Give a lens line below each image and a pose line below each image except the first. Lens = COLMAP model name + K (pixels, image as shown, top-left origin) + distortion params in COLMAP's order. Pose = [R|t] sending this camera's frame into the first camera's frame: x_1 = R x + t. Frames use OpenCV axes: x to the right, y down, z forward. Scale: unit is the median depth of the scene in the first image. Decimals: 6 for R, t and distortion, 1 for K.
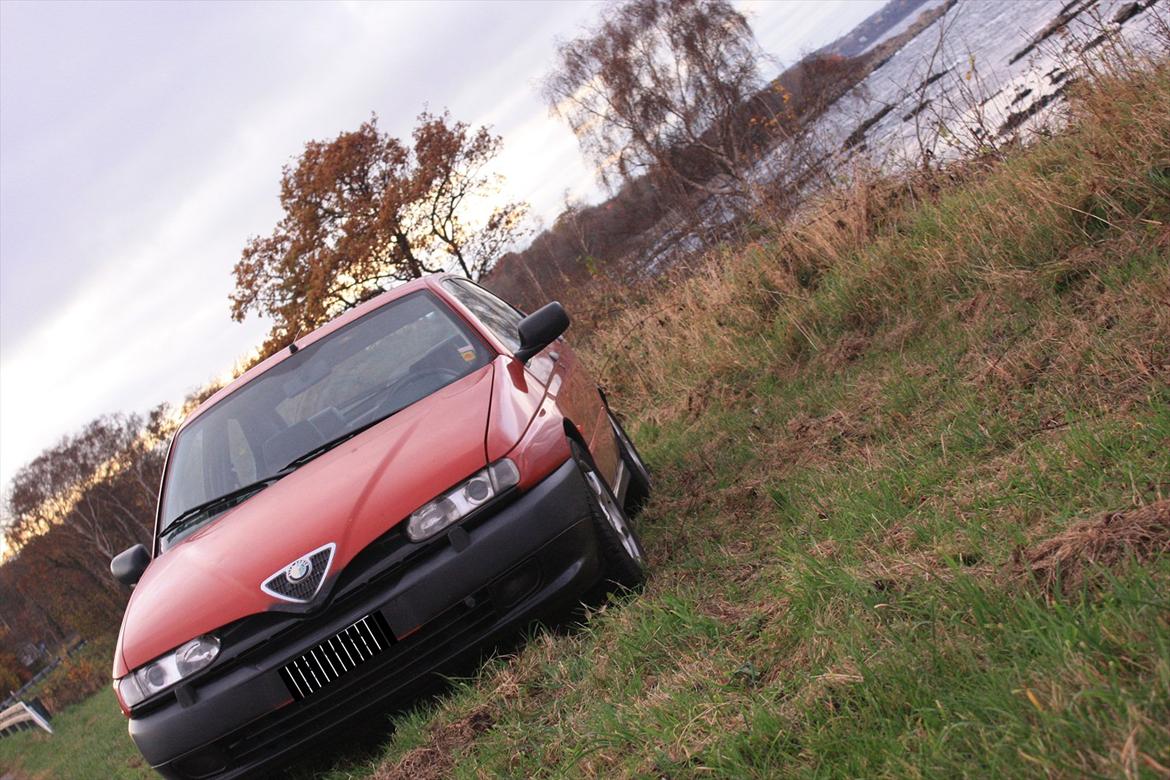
lens RADIAL K [[2153.7, 0, 585.0], [0, 2153.7, 390.0], [0, 0, 1]] dist [-0.078569, -0.107413]
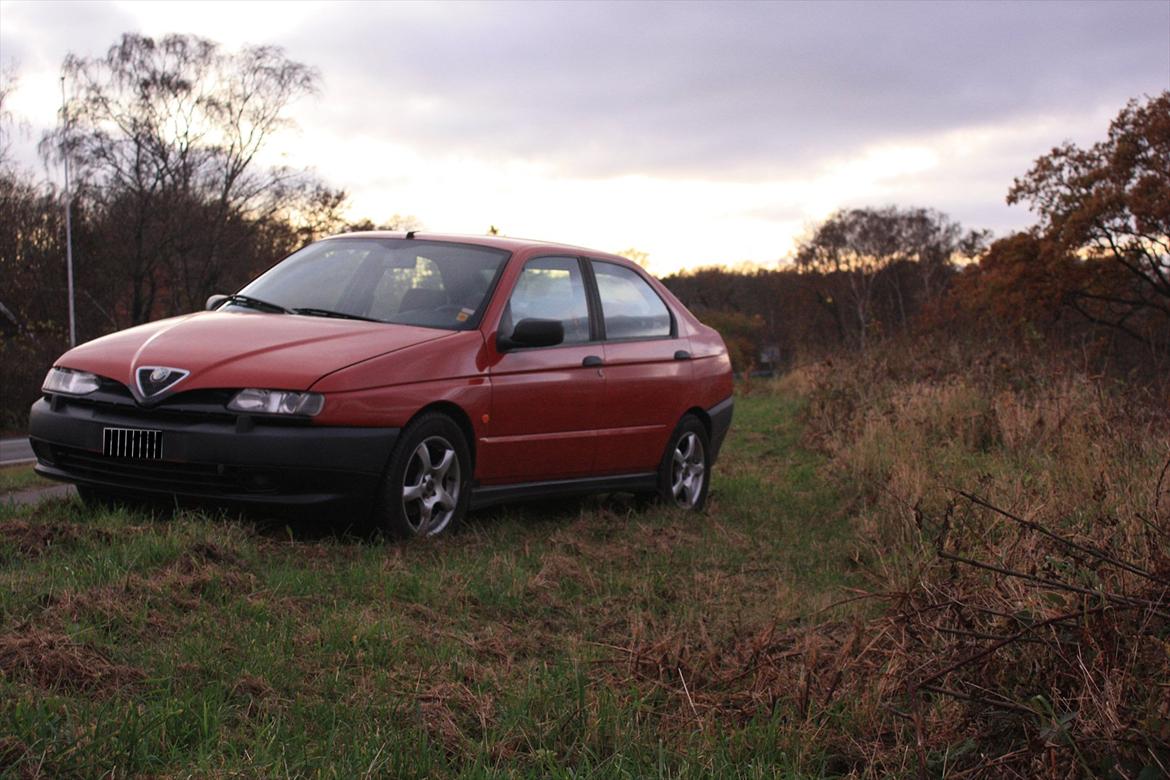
lens RADIAL K [[2011.8, 0, 585.0], [0, 2011.8, 390.0], [0, 0, 1]] dist [0.185042, -0.027026]
pose [[0.738116, 0.570080, -0.360823, 0.109240], [-0.528832, 0.820969, 0.215283, -0.066763], [0.418953, 0.031911, 0.907447, -0.001114]]
